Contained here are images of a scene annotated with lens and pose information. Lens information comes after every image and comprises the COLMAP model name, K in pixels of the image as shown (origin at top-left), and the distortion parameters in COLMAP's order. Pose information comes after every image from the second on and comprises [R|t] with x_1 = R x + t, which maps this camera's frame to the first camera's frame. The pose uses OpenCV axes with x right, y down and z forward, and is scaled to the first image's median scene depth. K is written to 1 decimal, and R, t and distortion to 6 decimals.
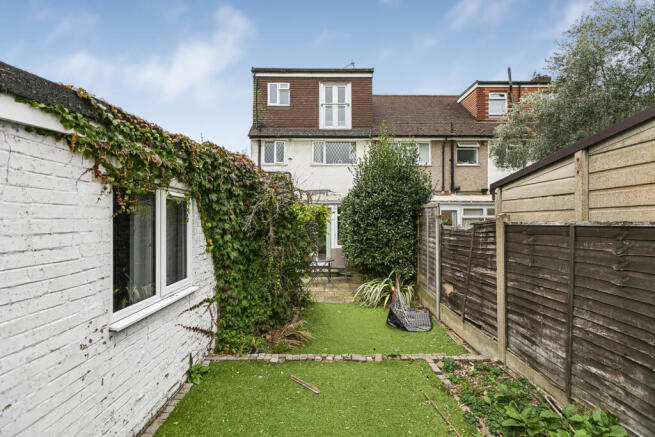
lens RADIAL K [[305.8, 0, 326.8], [0, 305.8, 218.3], [0, 0, 1]] dist [-0.018404, -0.000719]
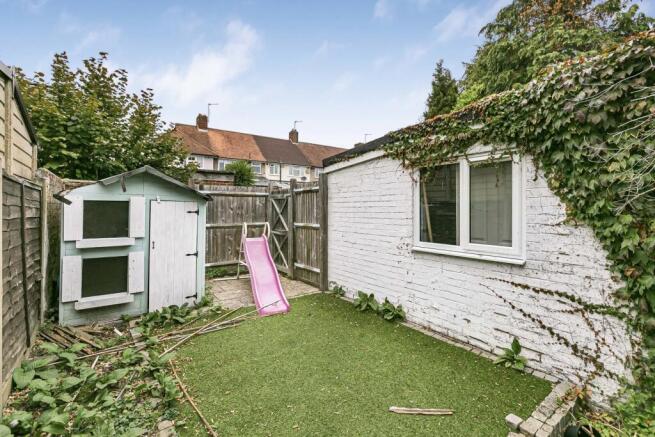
lens RADIAL K [[305.8, 0, 328.3], [0, 305.8, 214.3], [0, 0, 1]] dist [-0.018404, -0.000719]
pose [[-0.821201, 0.011516, -0.570524, 0.758170], [0.003618, 0.999881, 0.014974, 0.136078], [0.570628, 0.010233, -0.821145, 2.242271]]
